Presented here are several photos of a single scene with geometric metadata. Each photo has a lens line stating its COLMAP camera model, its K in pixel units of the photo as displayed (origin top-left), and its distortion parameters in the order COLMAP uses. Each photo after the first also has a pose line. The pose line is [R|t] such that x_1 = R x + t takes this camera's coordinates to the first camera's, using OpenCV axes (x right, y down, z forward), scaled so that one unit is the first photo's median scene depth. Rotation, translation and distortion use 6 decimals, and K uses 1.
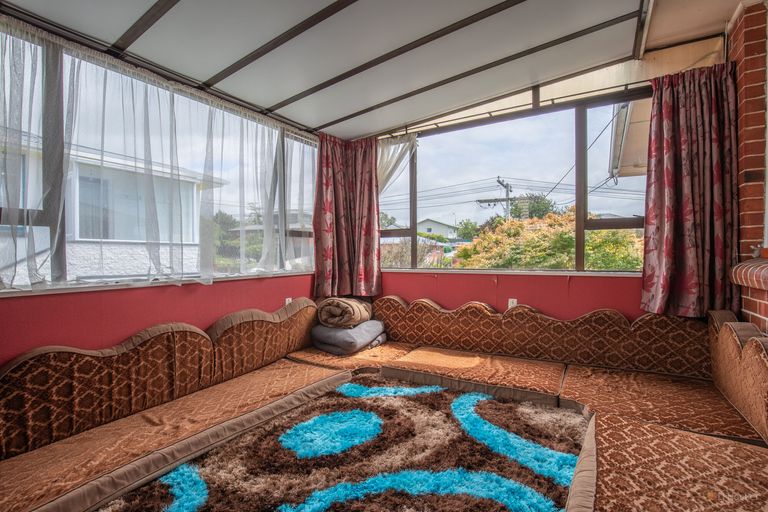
lens RADIAL K [[375.0, 0, 384.0], [0, 375.0, 256.0], [0, 0, 1]] dist [-0.000435, -0.000413]
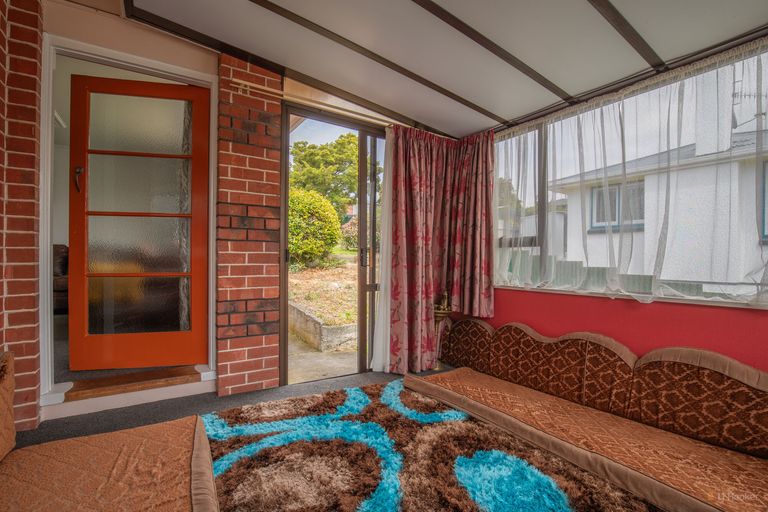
lens RADIAL K [[341.6, 0, 385.0], [0, 341.6, 262.0], [0, 0, 1]] dist [-0.001503, -0.000557]
pose [[-0.401399, -0.000199, -0.915903, 0.557258], [-0.021584, 0.999724, 0.009242, -0.014185], [0.915649, 0.023479, -0.401293, 0.904277]]
